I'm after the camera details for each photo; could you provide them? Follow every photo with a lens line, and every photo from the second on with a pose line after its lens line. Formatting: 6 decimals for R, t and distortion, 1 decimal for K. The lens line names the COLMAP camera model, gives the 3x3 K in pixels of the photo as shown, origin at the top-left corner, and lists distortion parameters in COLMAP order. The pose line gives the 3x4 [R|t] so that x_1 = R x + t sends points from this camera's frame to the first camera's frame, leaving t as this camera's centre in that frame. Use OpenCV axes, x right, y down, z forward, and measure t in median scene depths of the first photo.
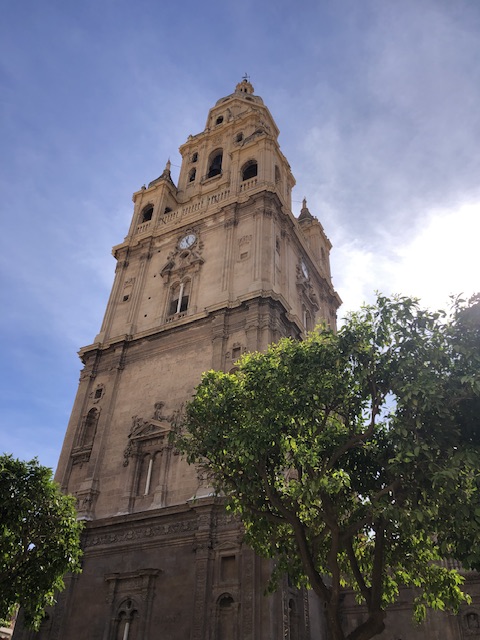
lens RADIAL K [[521.5, 0, 240.0], [0, 521.5, 320.0], [0, 0, 1]] dist [0.049344, -0.044121]
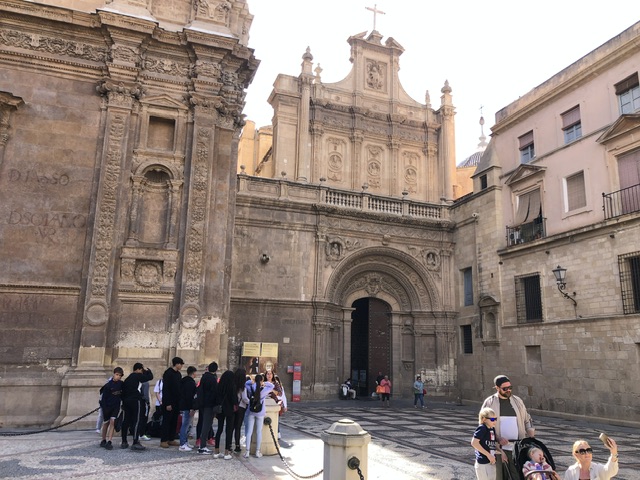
lens RADIAL K [[521.5, 0, 319.8], [0, 521.5, 233.1], [0, 0, 1]] dist [0.049344, -0.044121]
pose [[0.674181, 0.152064, 0.722742, -0.251551], [-0.468543, 0.844505, 0.259379, 0.226750], [-0.570918, -0.513505, 0.640598, 0.288164]]
